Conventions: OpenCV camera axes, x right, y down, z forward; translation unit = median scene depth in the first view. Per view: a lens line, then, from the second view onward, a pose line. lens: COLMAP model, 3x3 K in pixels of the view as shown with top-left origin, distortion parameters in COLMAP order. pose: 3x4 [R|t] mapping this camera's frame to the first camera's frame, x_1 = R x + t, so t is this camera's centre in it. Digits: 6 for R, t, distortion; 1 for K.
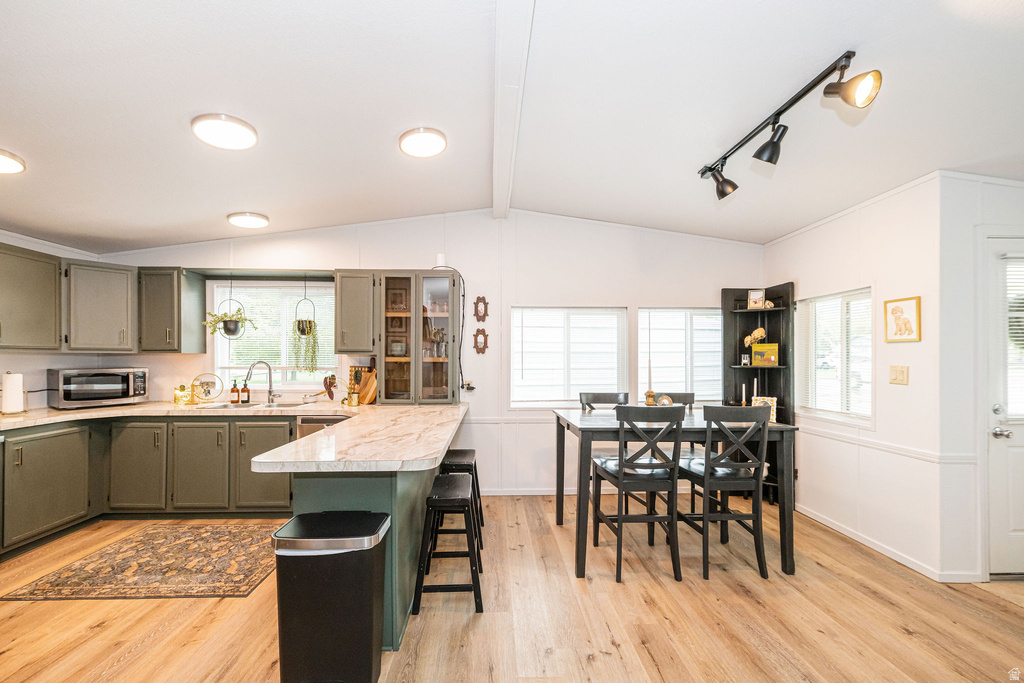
lens RADIAL K [[414.9, 0, 504.1], [0, 414.9, 355.5], [0, 0, 1]] dist [-0.000451, 0.000035]
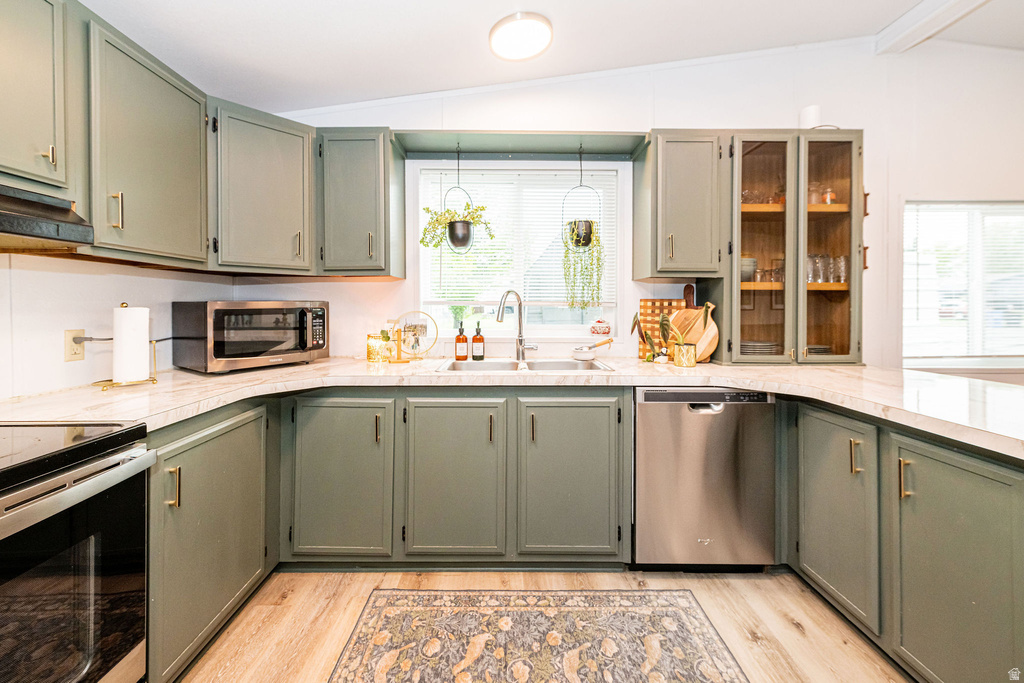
lens RADIAL K [[418.8, 0, 513.0], [0, 418.8, 305.1], [0, 0, 1]] dist [0.004249, 0.000200]
pose [[0.999712, -0.001282, -0.023954, -0.595165], [0.001356, 0.999994, 0.003094, 0.034743], [0.023950, -0.003126, 0.999708, 0.417200]]
